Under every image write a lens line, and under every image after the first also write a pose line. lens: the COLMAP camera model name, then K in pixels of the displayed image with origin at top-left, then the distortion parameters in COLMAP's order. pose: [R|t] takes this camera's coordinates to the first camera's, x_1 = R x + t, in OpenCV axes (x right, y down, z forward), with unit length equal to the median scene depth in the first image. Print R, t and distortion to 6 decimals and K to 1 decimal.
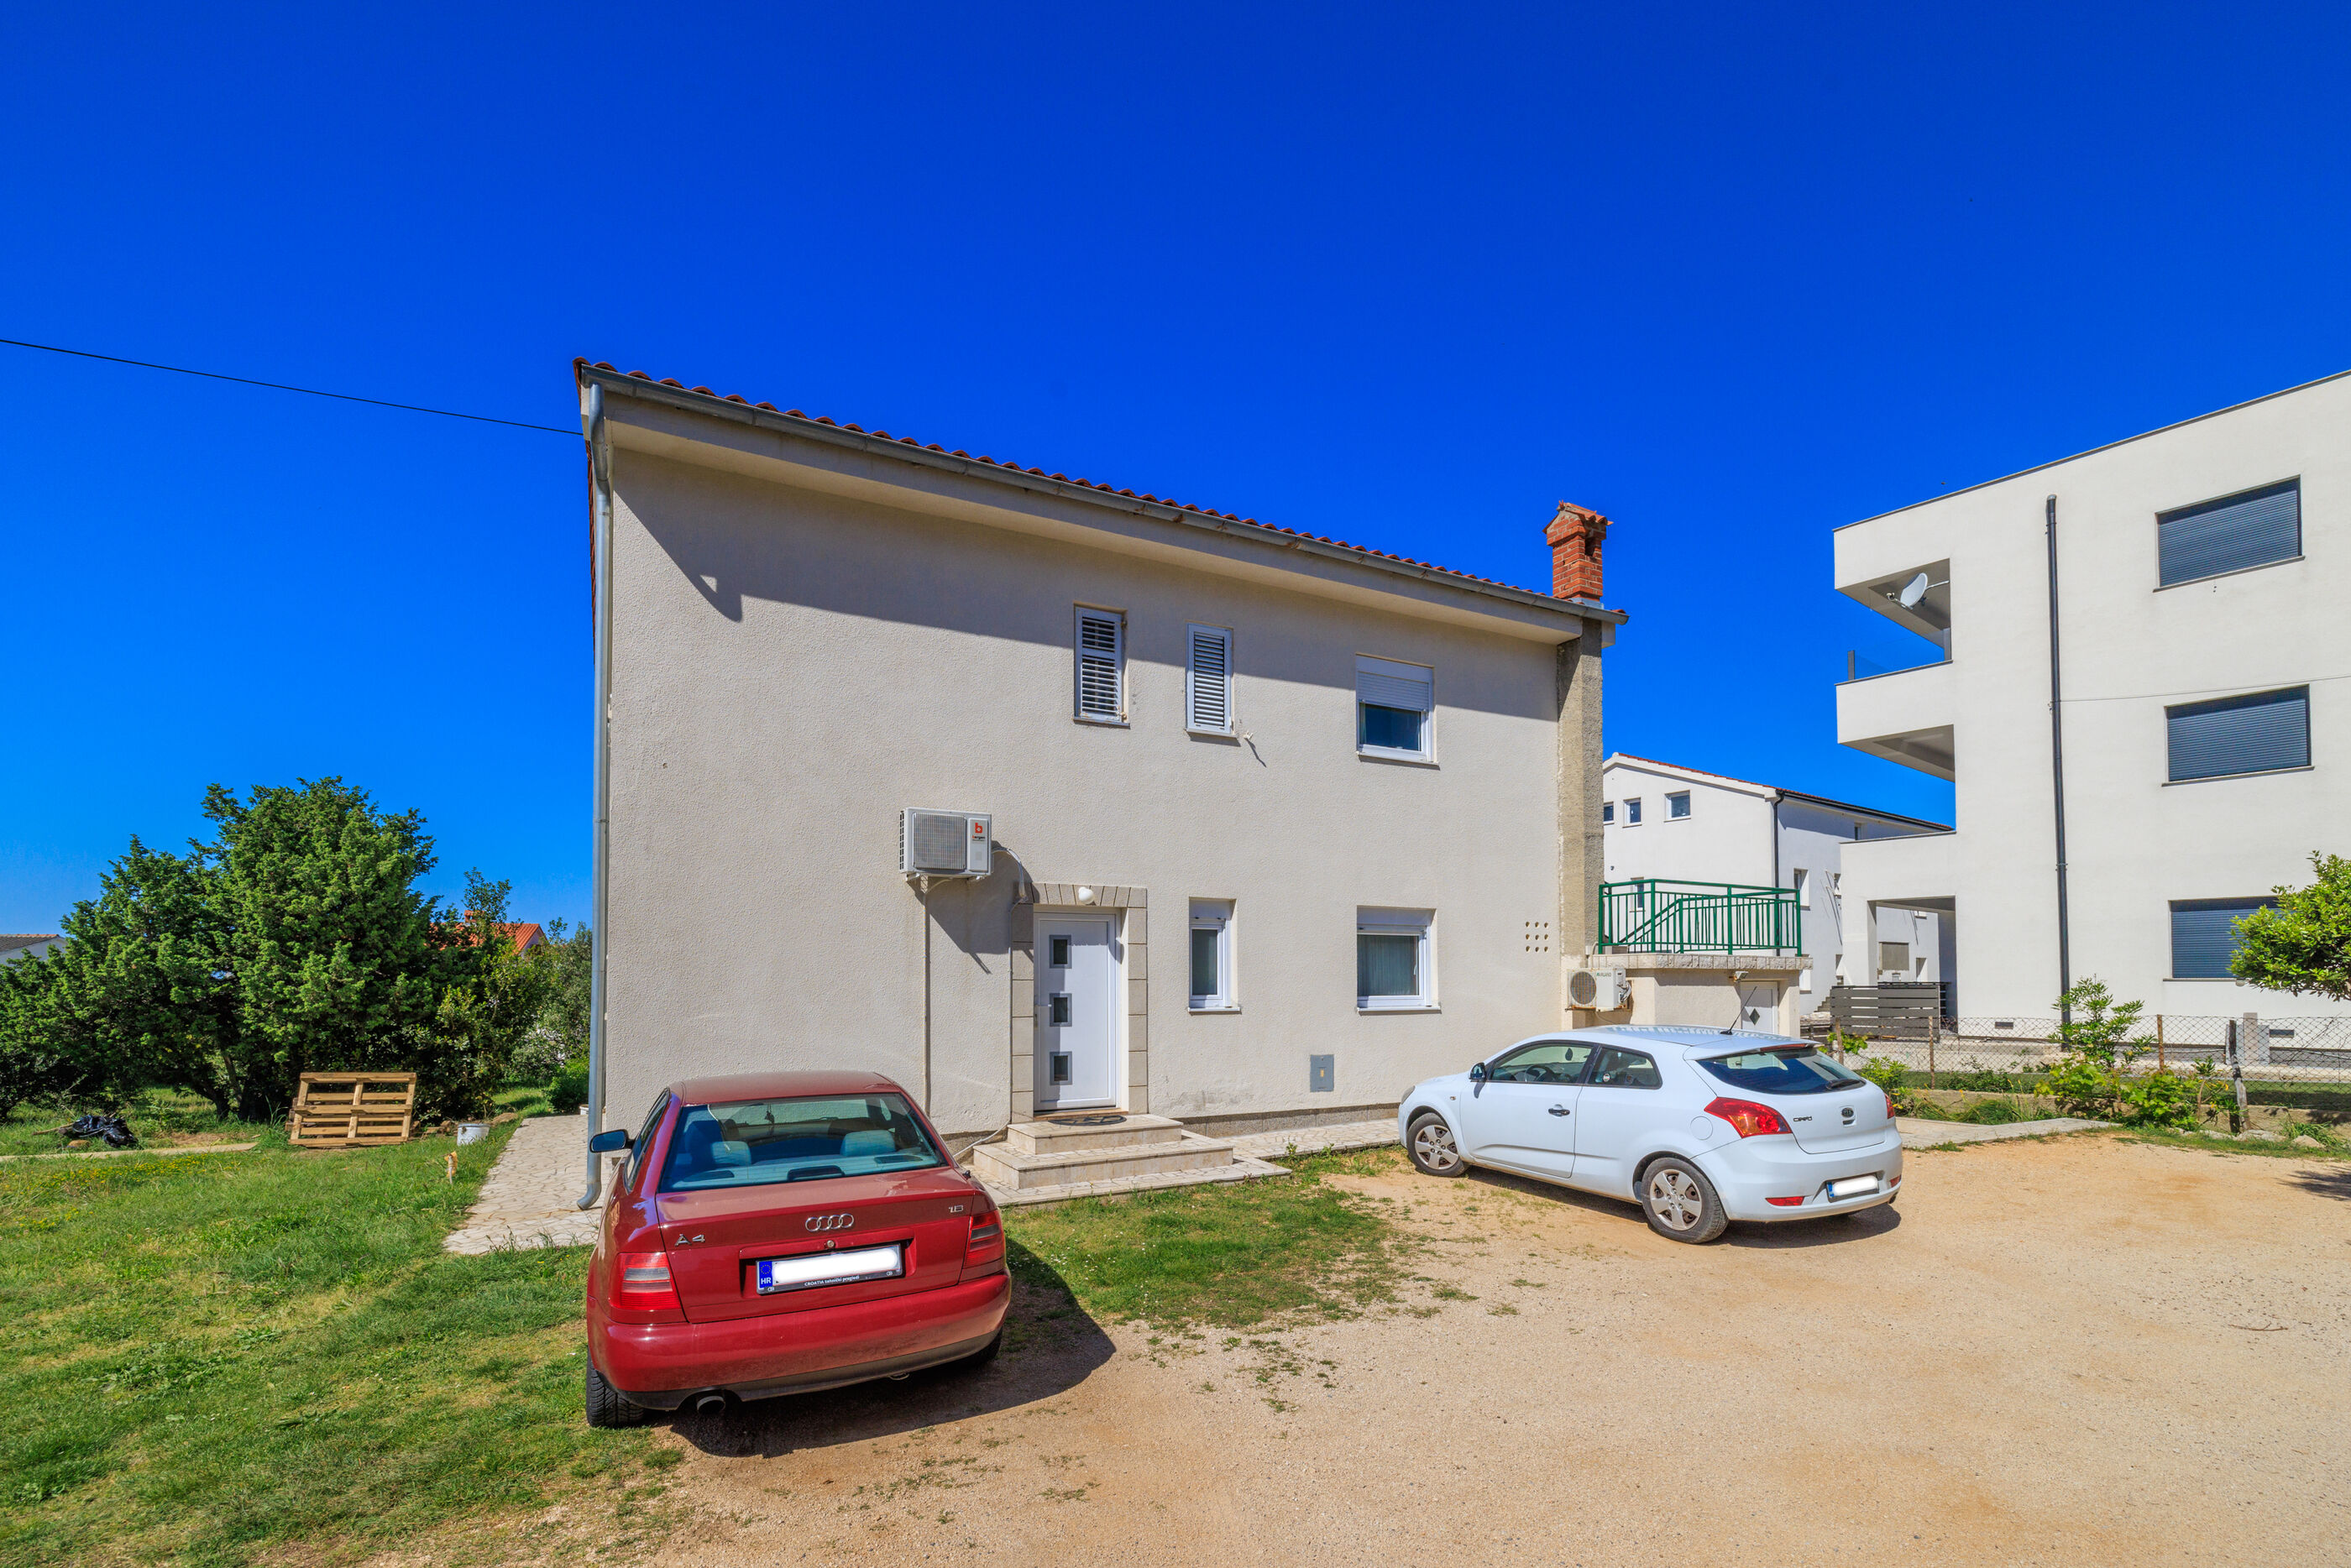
lens RADIAL K [[1071.2, 0, 1172.7], [0, 1071.2, 958.6], [0, 0, 1]] dist [0.000074, 0.000631]
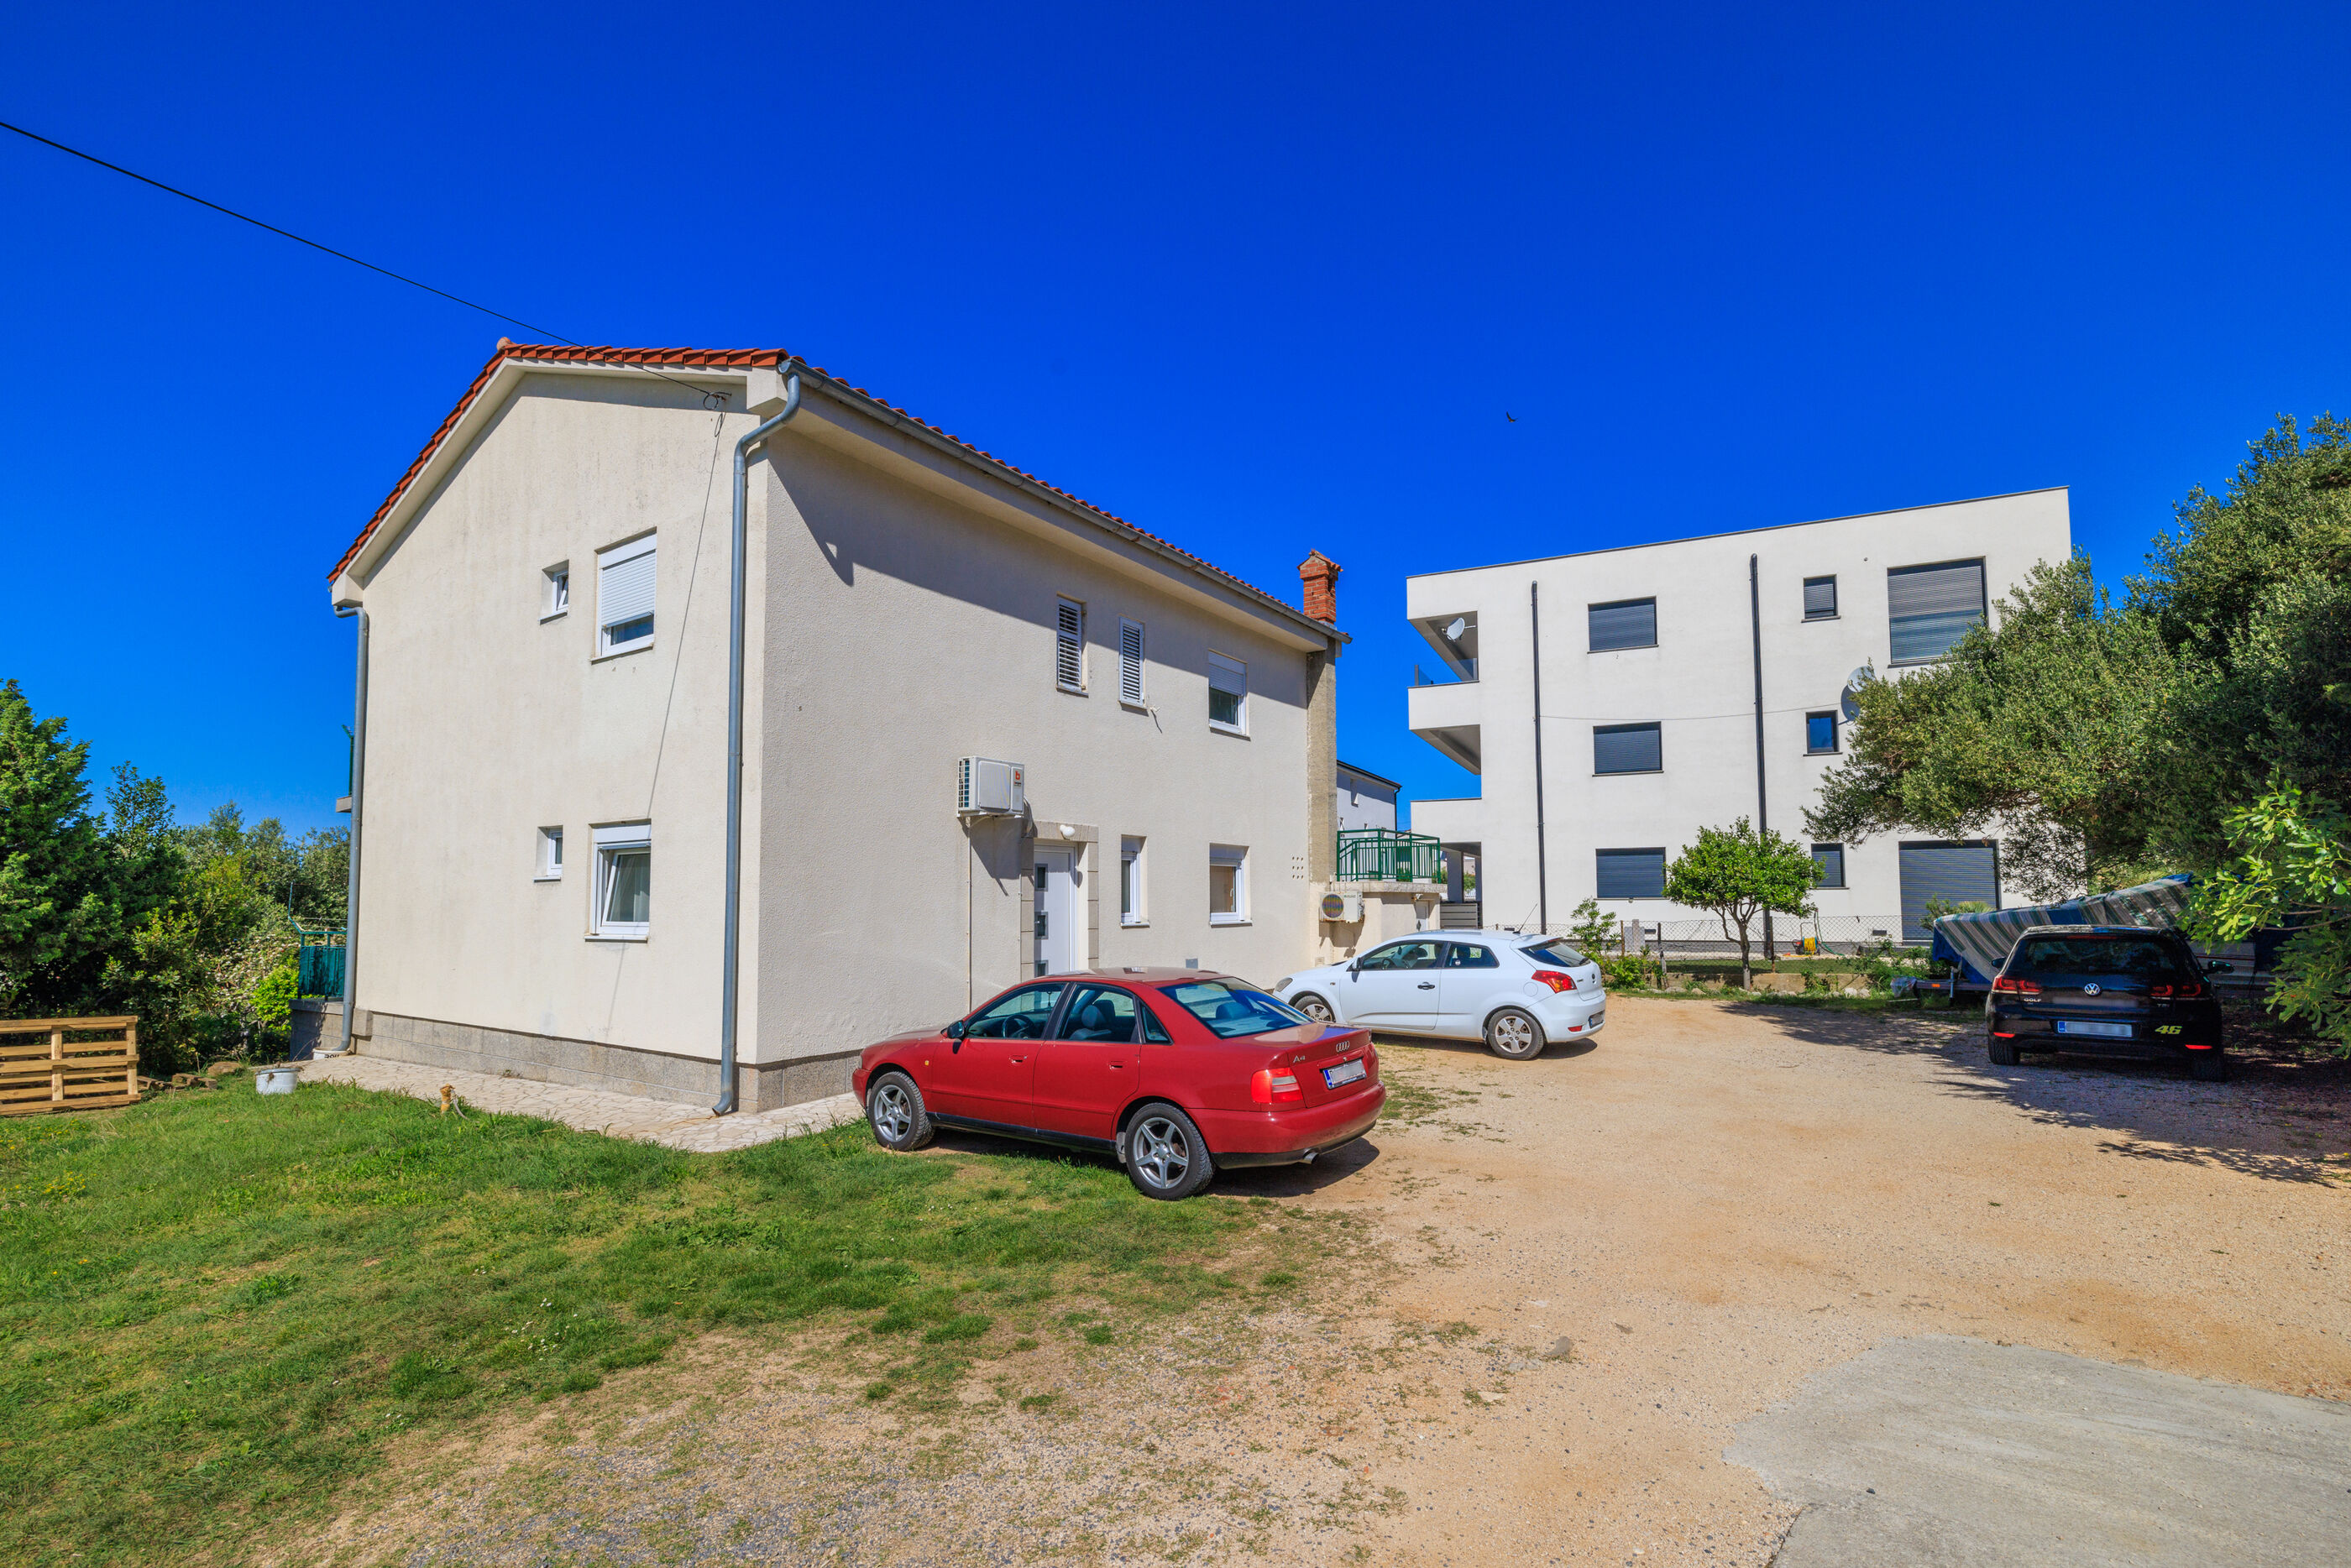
lens RADIAL K [[1077.9, 0, 1182.3], [0, 1077.9, 854.3], [0, 0, 1]] dist [0.000810, 0.000088]
pose [[0.875429, 0.019187, 0.482966, -0.514607], [-0.008165, 0.999656, -0.024914, -0.003163], [-0.483278, 0.017867, 0.875285, -0.133624]]
